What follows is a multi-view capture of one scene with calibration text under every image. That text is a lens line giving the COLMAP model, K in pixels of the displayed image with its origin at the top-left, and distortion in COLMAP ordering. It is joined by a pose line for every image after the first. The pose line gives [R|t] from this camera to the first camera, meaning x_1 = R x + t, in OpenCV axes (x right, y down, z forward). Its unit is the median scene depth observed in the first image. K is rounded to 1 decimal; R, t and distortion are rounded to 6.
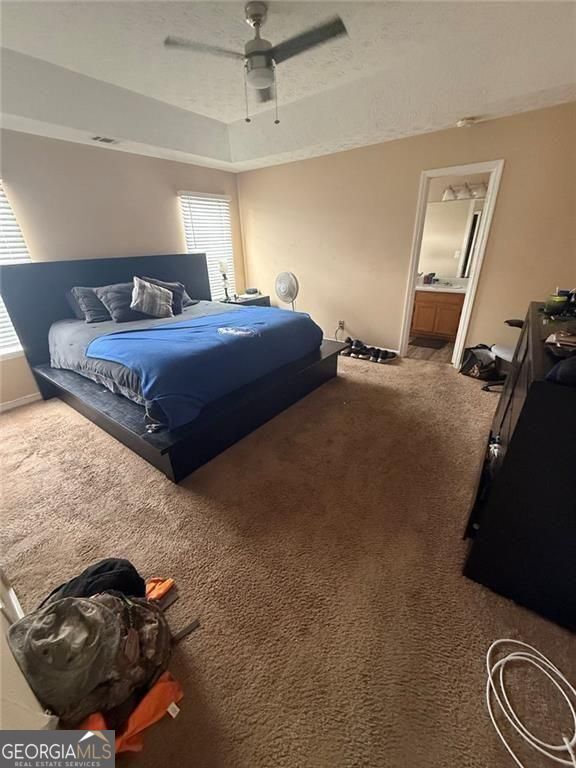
lens RADIAL K [[303.4, 0, 288.0], [0, 303.4, 384.0], [0, 0, 1]] dist [-0.000142, -0.000194]
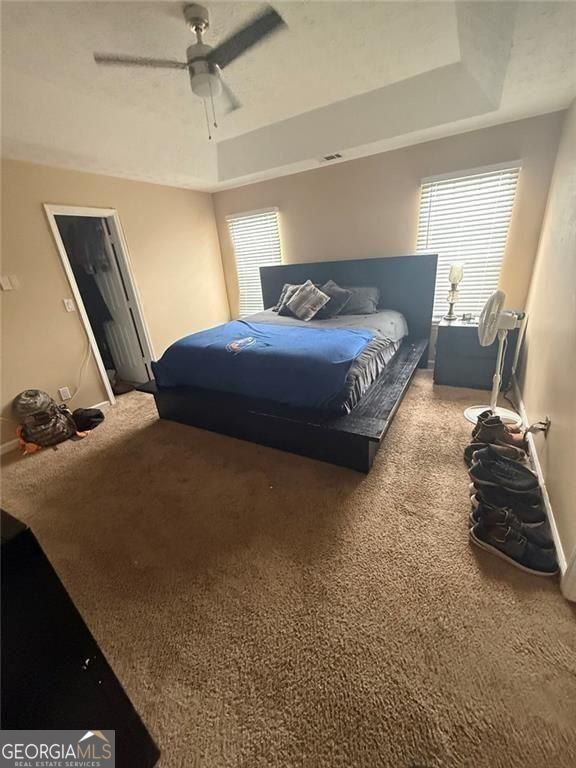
lens RADIAL K [[303.4, 0, 288.0], [0, 303.4, 384.0], [0, 0, 1]] dist [-0.000142, -0.000194]
pose [[0.140992, 0.399373, -0.905882, 0.711586], [-0.354033, 0.874854, 0.330591, -0.380077], [0.924544, 0.274102, 0.264739, 0.772226]]
